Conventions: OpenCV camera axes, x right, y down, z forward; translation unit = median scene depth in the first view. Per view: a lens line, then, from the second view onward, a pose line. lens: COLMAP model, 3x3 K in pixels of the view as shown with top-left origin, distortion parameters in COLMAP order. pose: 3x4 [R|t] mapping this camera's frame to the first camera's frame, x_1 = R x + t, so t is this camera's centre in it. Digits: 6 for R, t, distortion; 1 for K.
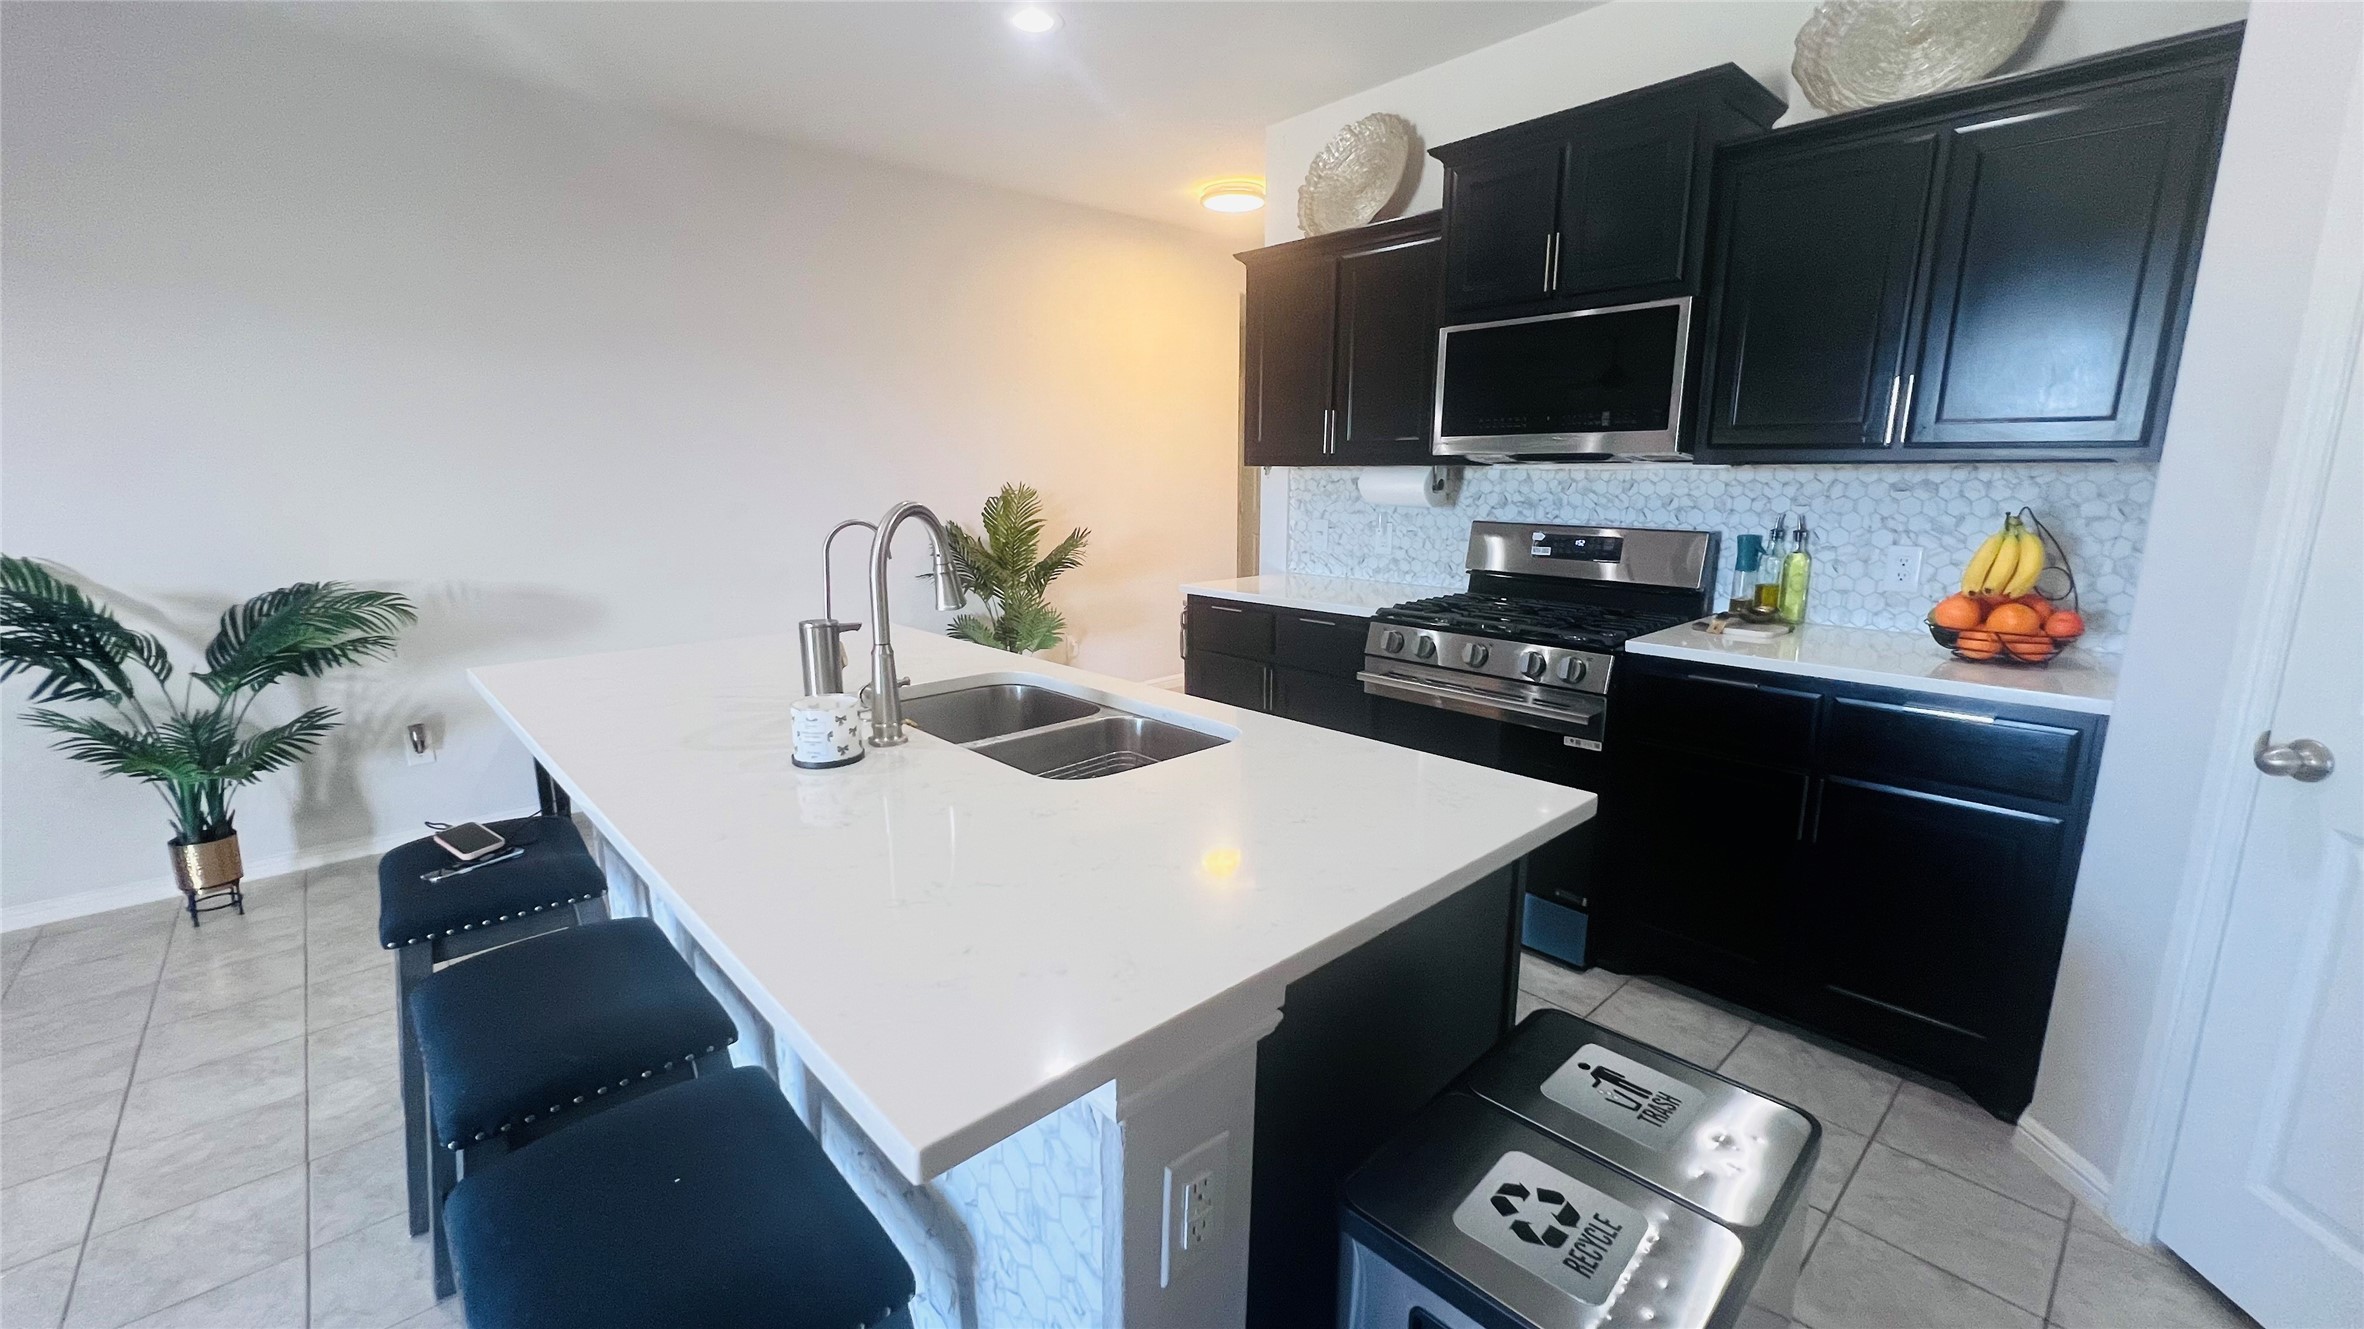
lens RADIAL K [[943.5, 0, 1178.1], [0, 943.5, 660.9], [0, 0, 1]] dist [-0.003562, 0.001046]
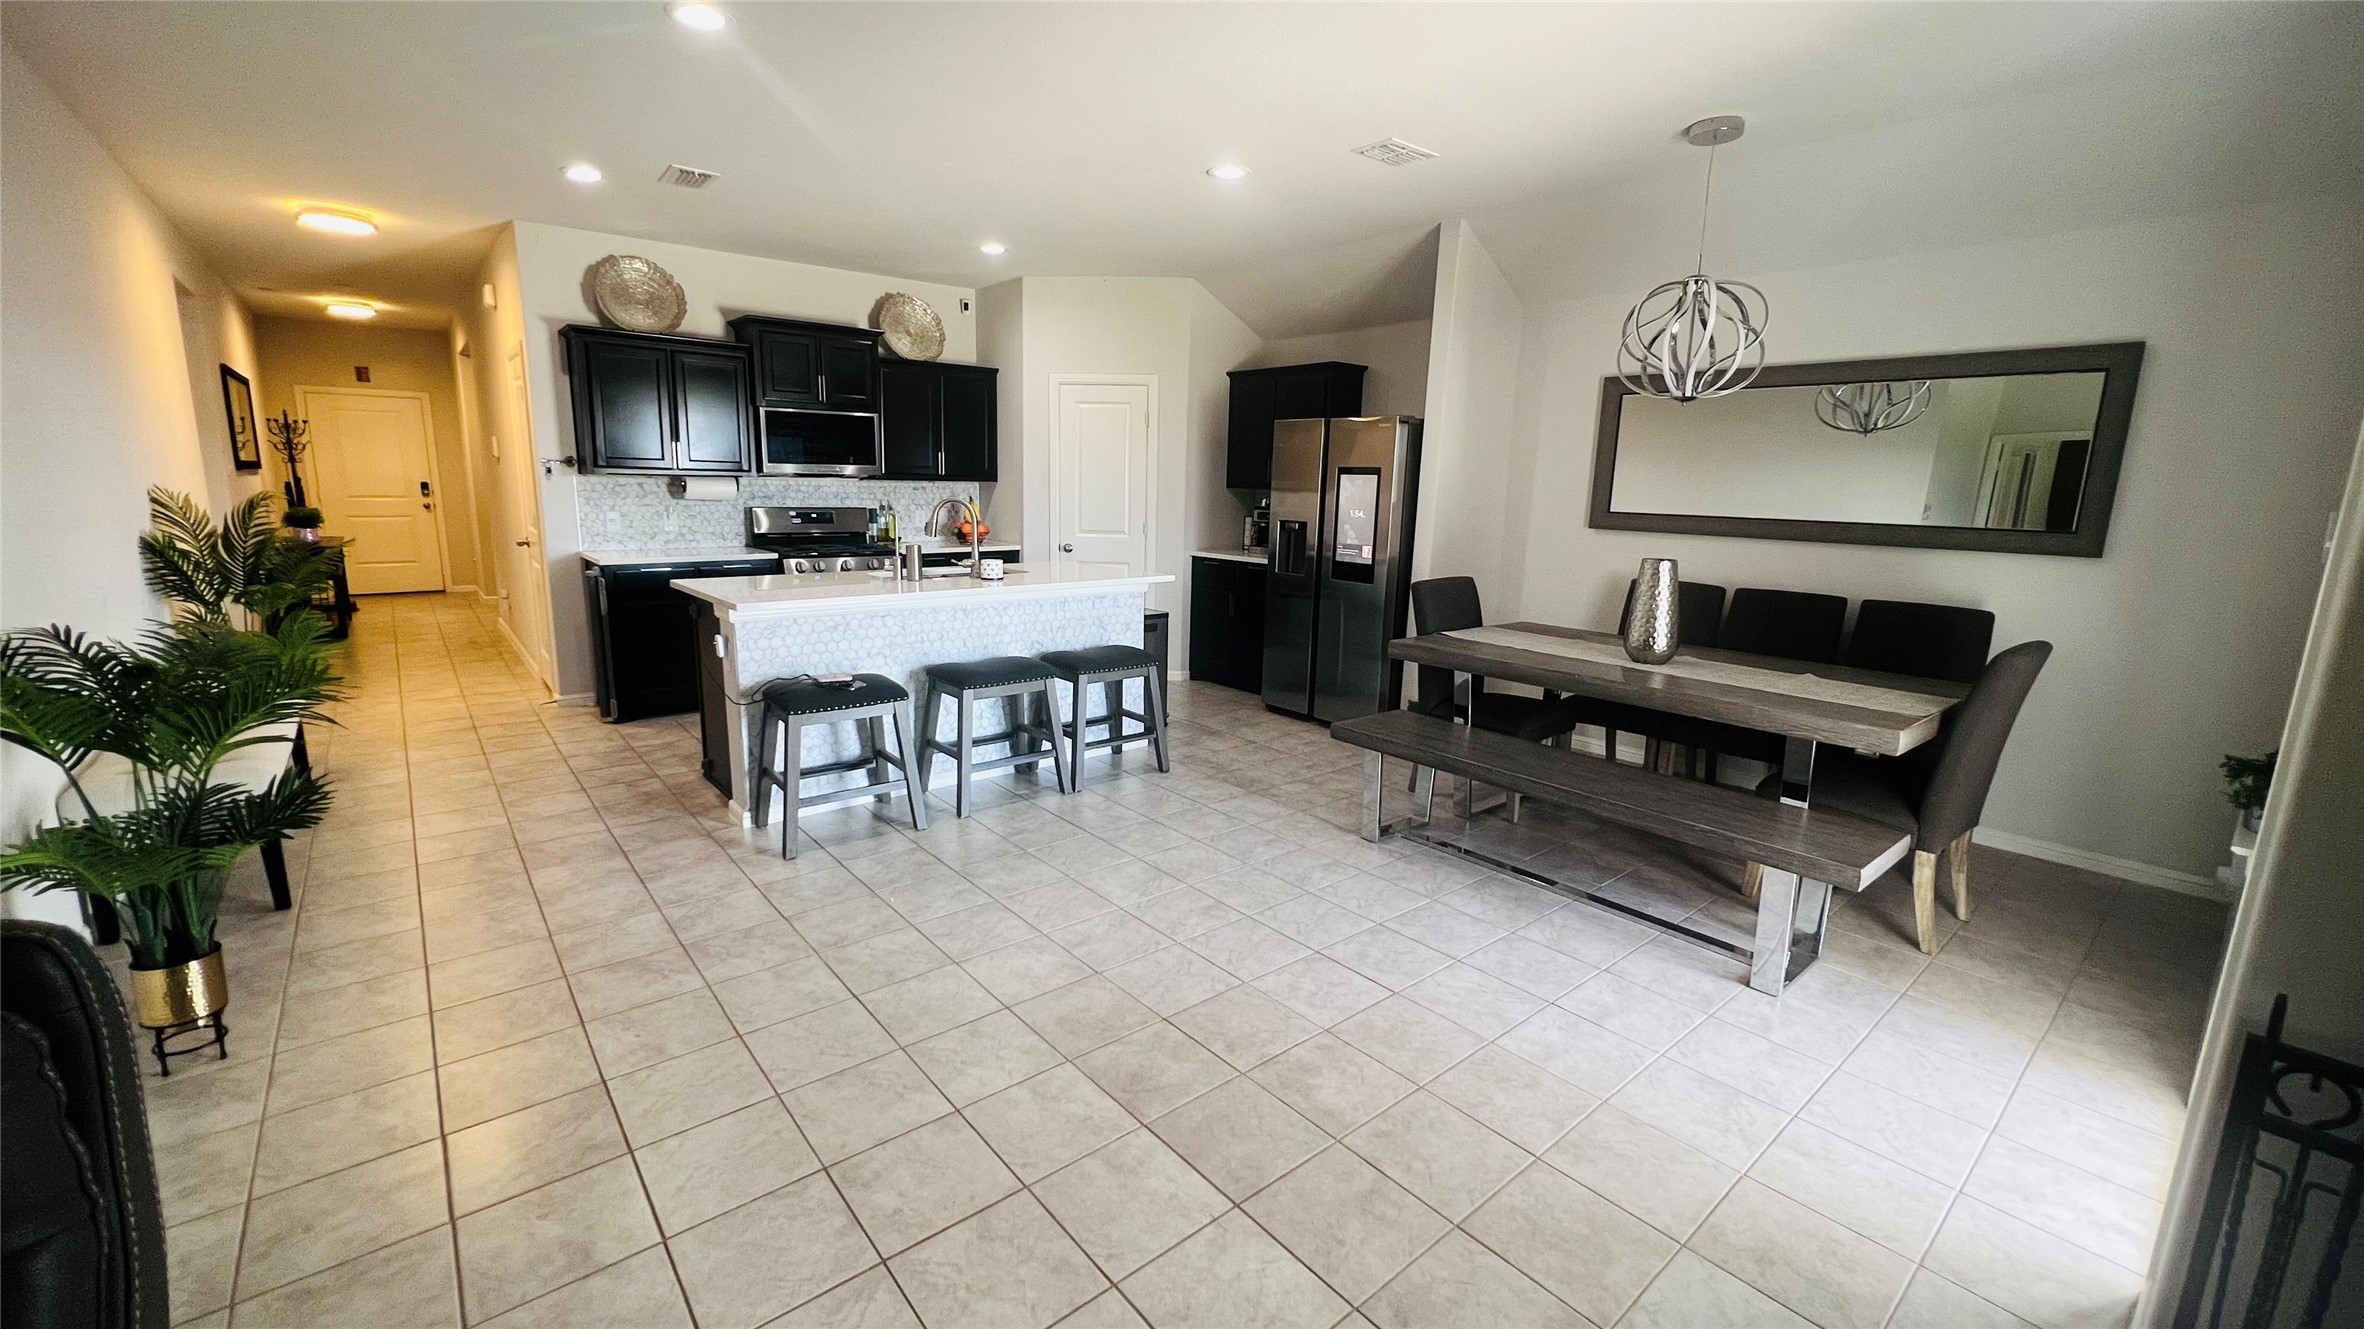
lens RADIAL K [[943.5, 0, 1175.9], [0, 943.5, 654.6], [0, 0, 1]] dist [-0.003562, 0.001046]
pose [[0.044373, -0.175830, 0.983420, -1.783458], [0.177871, 0.970052, 0.165414, -0.031140], [-0.983053, 0.167582, 0.074319, 0.113353]]
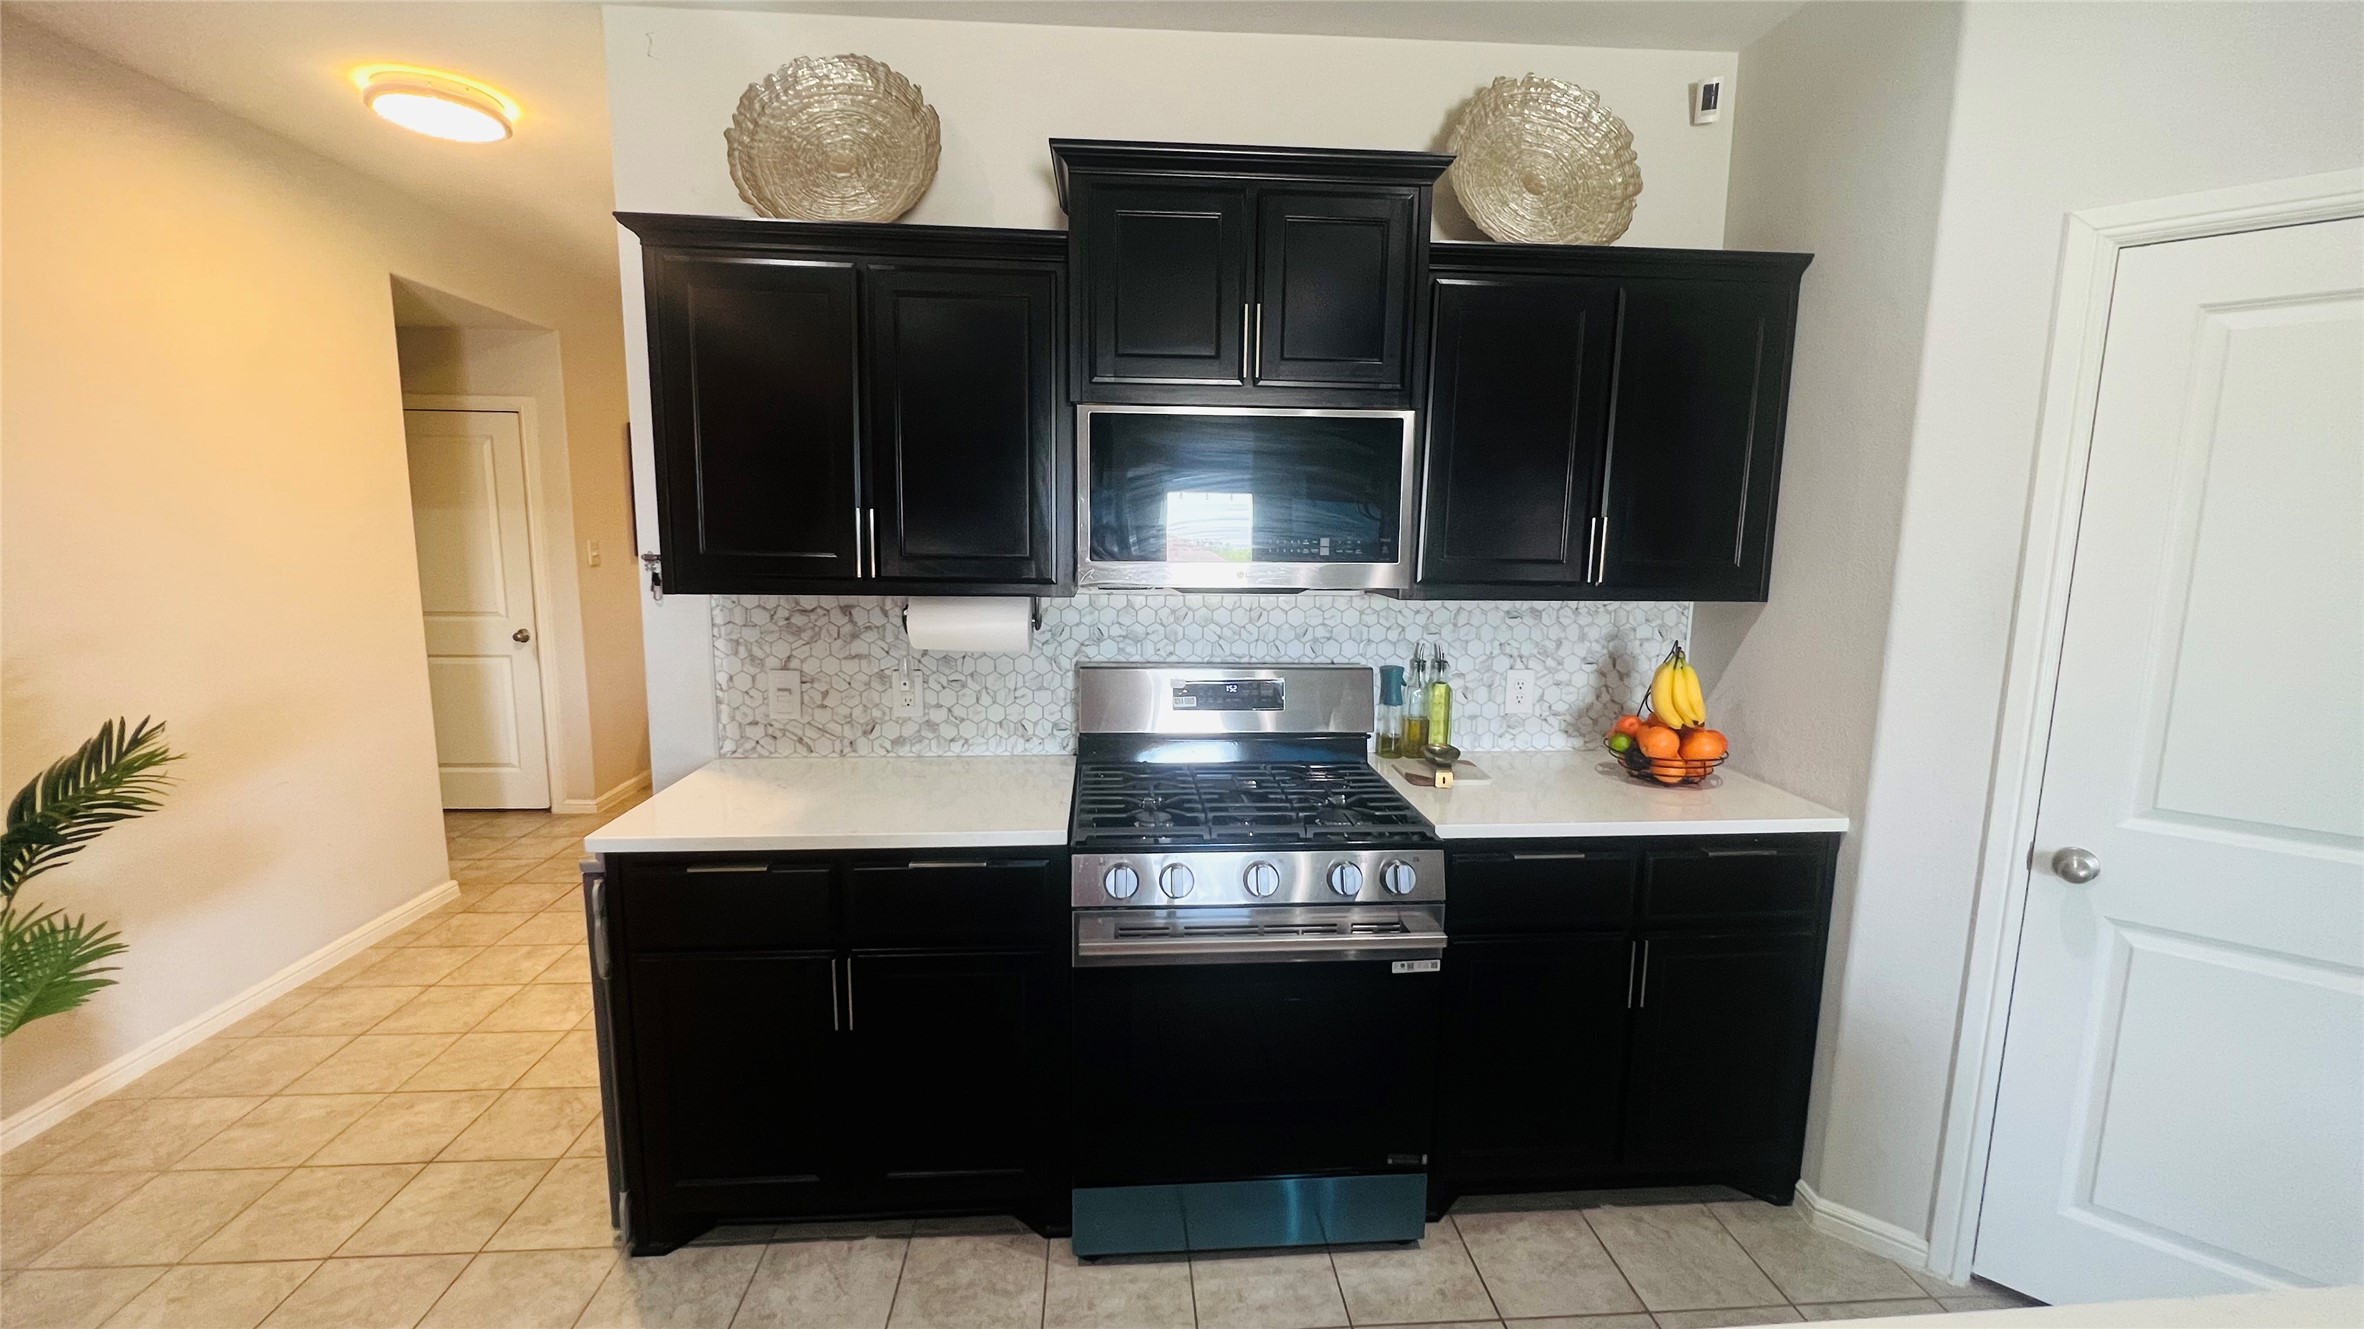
lens RADIAL K [[943.5, 0, 1173.0], [0, 943.5, 660.5], [0, 0, 1]] dist [-0.003562, 0.001046]
pose [[0.619362, -0.098816, 0.778862, -0.246230], [0.143249, 0.989618, 0.011641, -0.178439], [-0.771926, 0.104361, 0.627087, 0.574329]]
